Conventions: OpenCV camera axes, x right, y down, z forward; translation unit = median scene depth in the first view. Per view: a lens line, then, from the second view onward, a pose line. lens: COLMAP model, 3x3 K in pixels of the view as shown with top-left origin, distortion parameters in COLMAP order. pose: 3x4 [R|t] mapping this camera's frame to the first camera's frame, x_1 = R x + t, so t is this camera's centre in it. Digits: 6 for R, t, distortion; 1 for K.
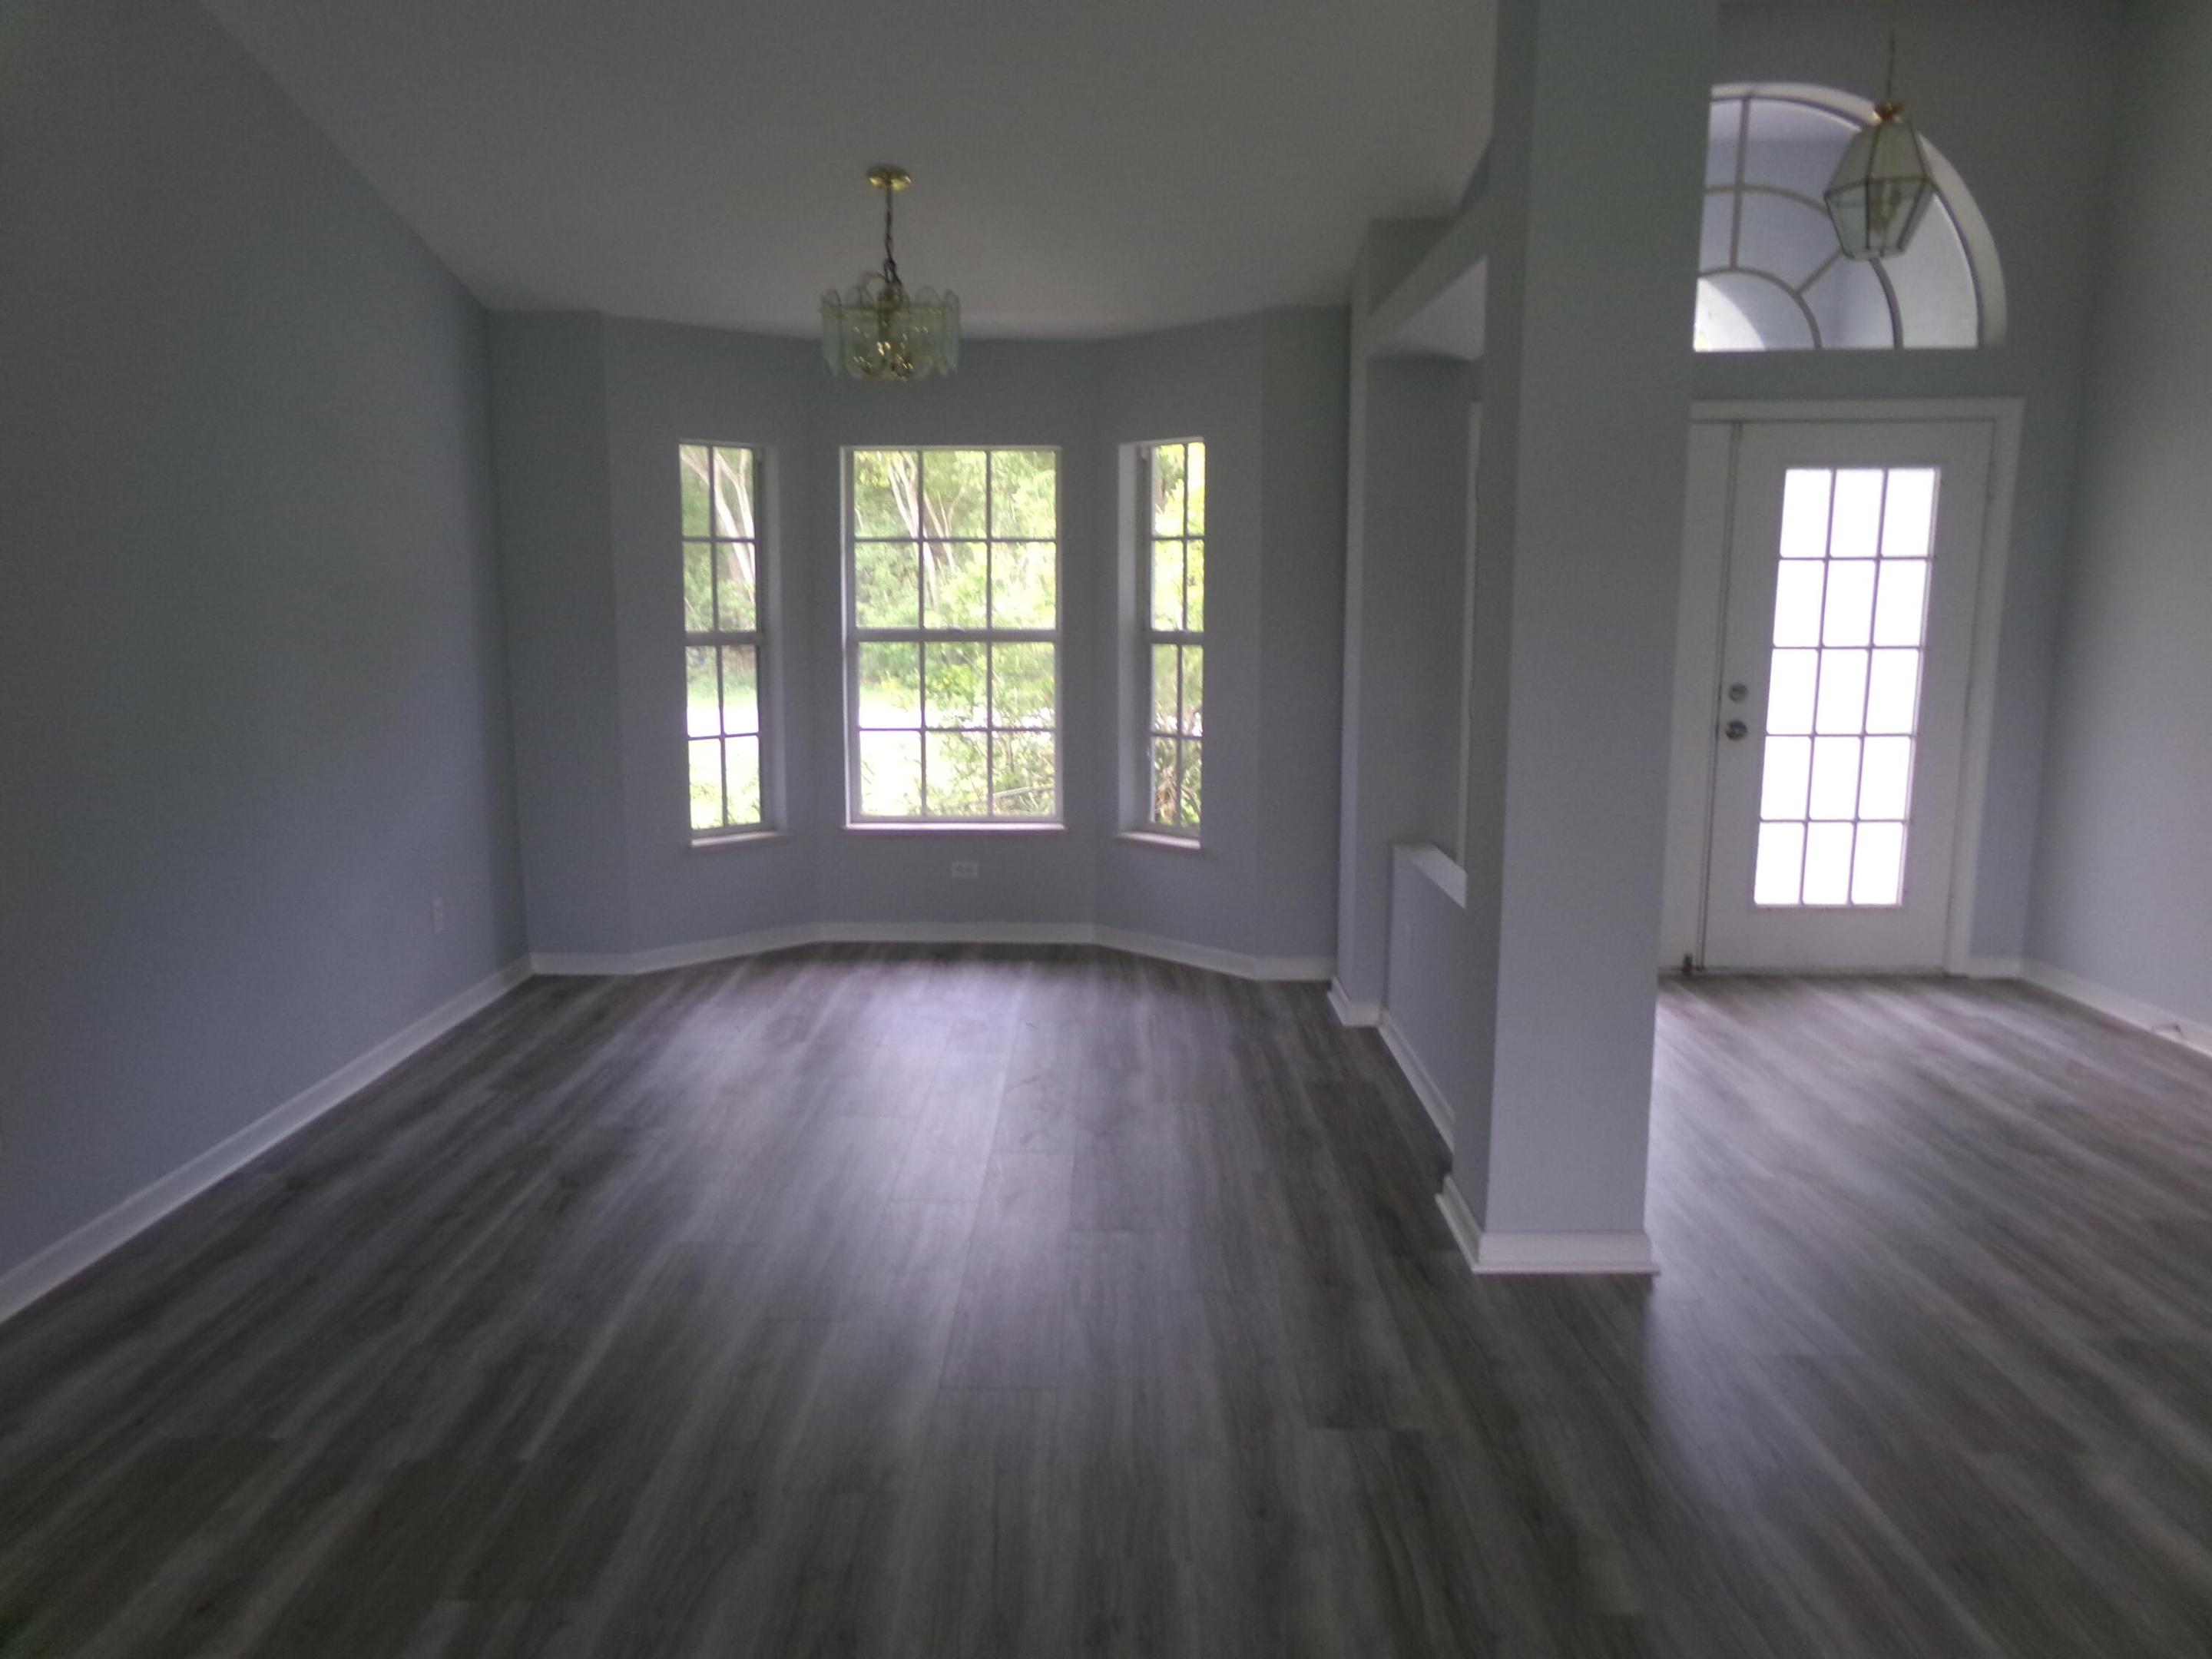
lens RADIAL K [[1503.3, 0, 1059.2], [0, 1503.3, 875.5], [0, 0, 1]] dist [-0.161989, 0.172915]
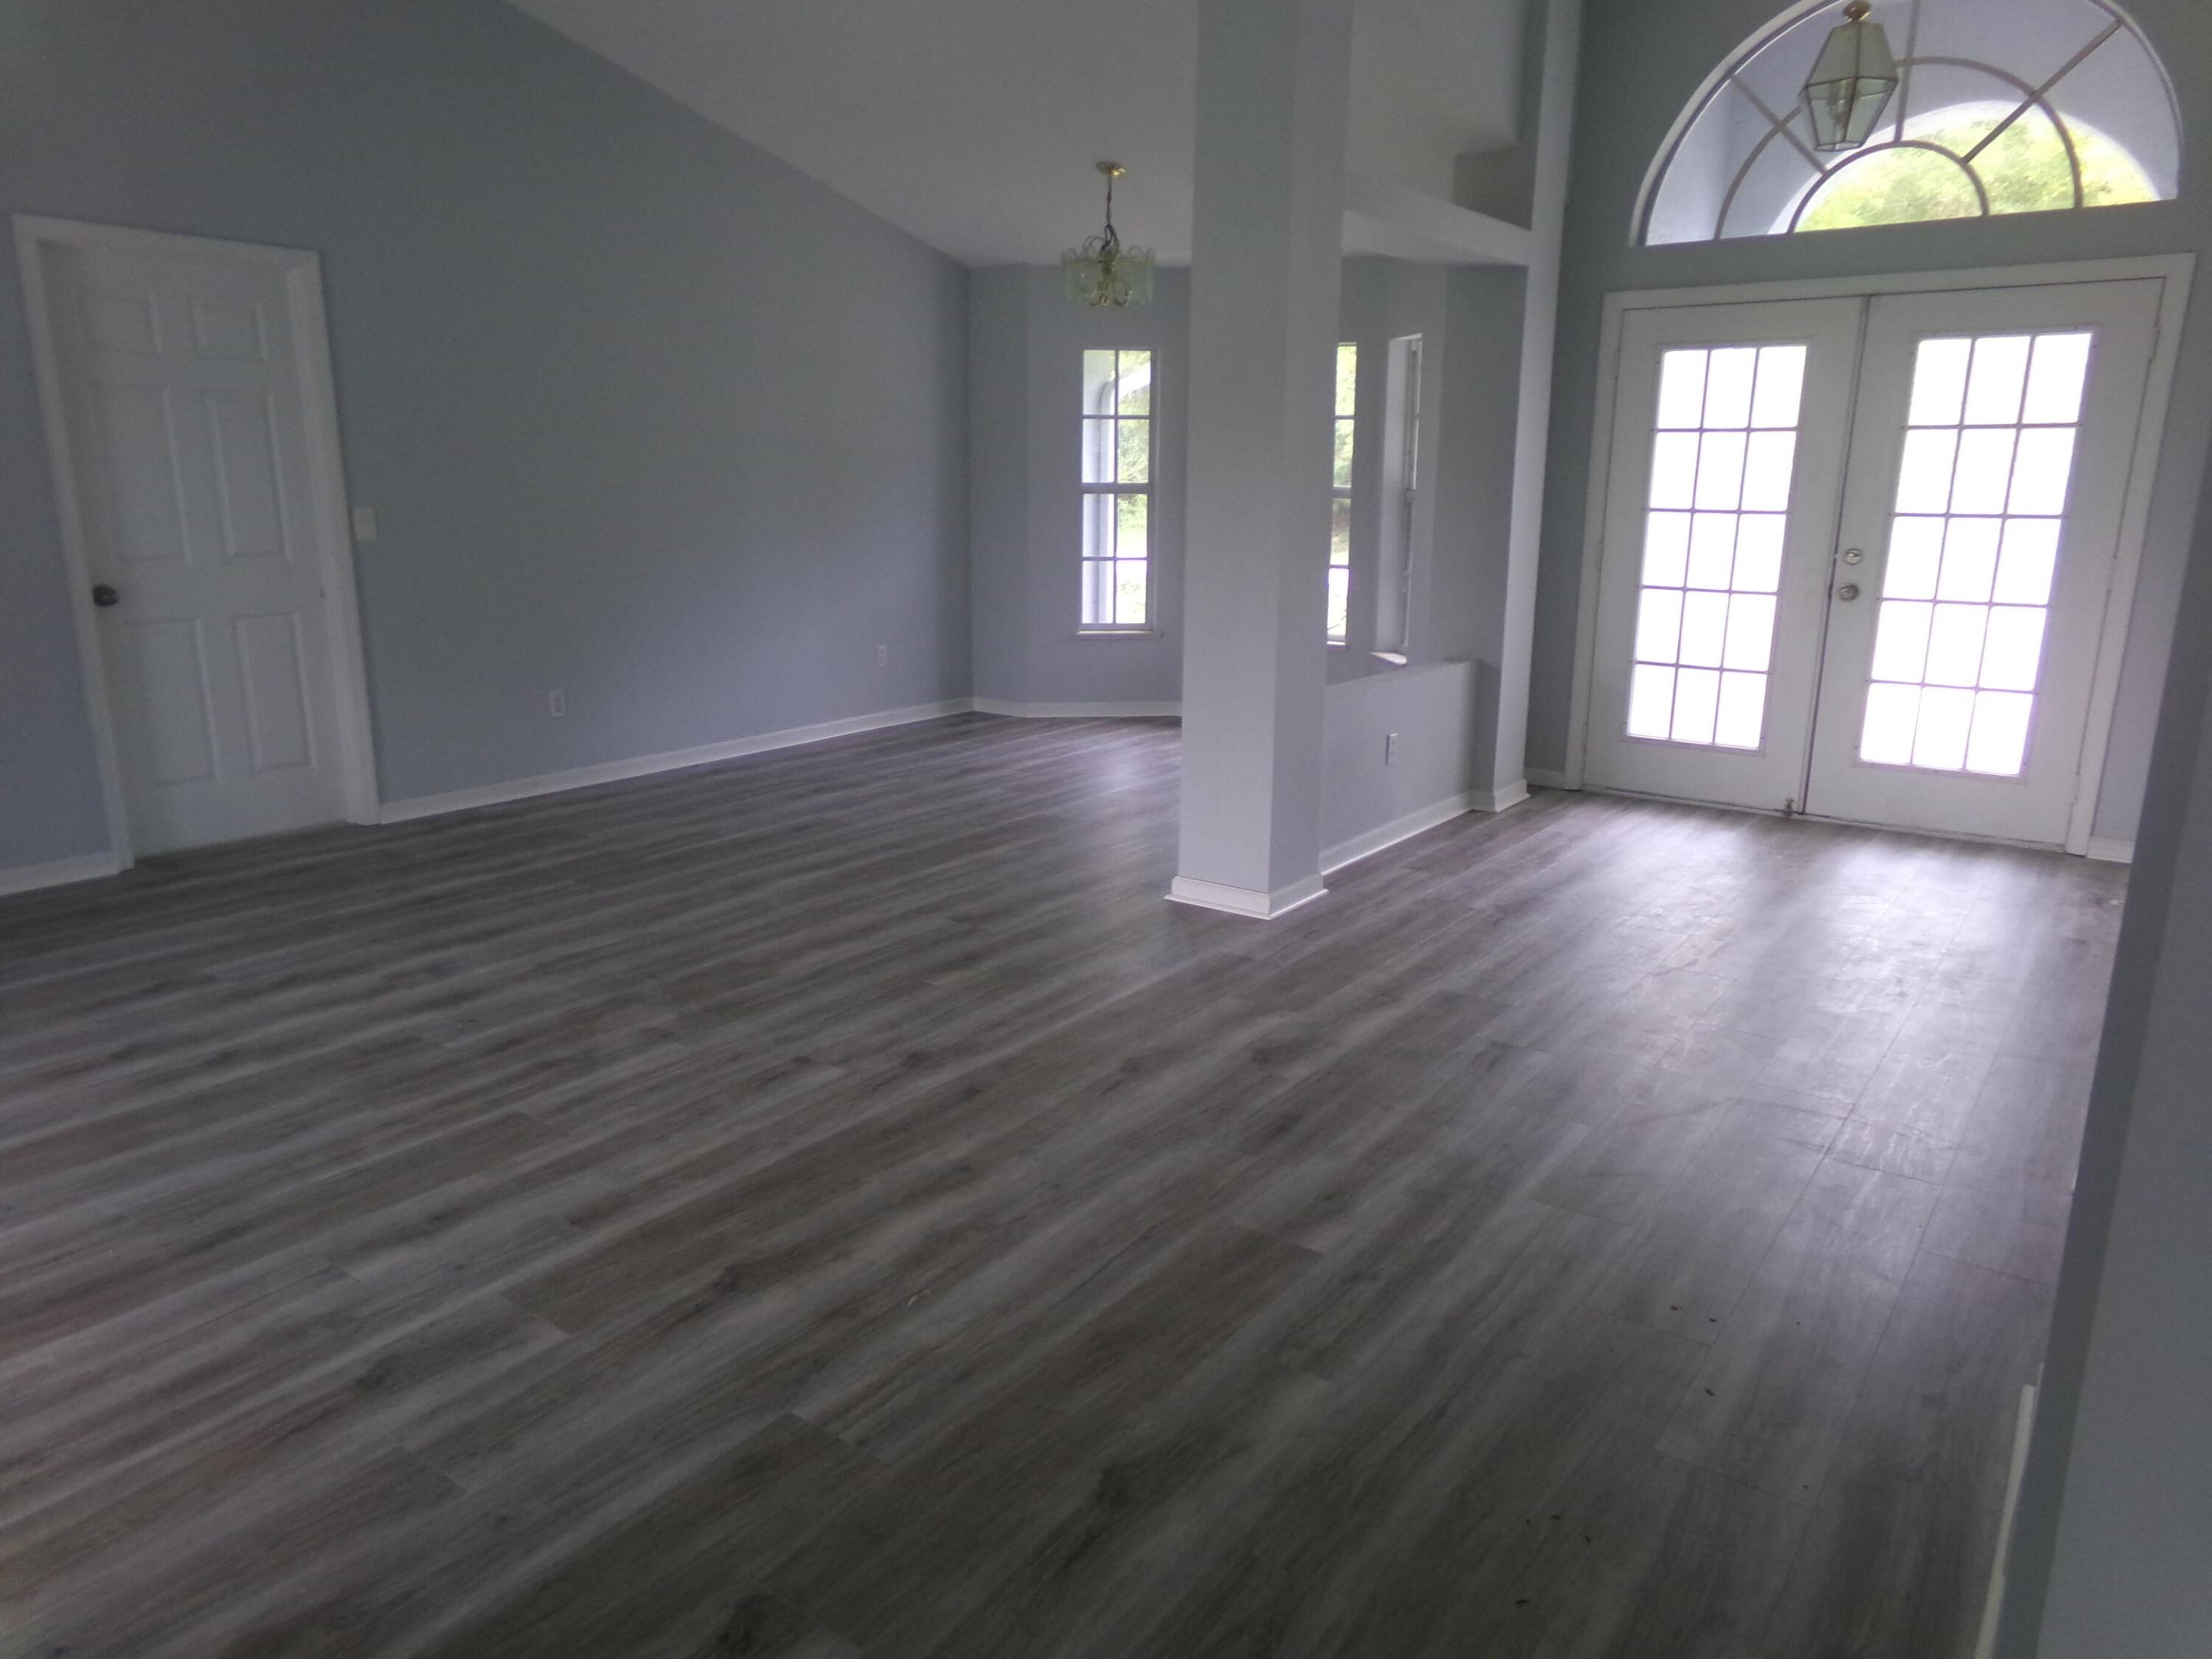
lens RADIAL K [[1501.0, 0, 1106.0], [0, 1501.0, 829.5], [0, 0, 1]] dist [-0.026295, 0.034028]
pose [[0.823646, 0.144984, -0.548258, 0.656494], [-0.115118, 0.989384, 0.088697, 0.038421], [0.555297, -0.009941, 0.831593, -0.212439]]
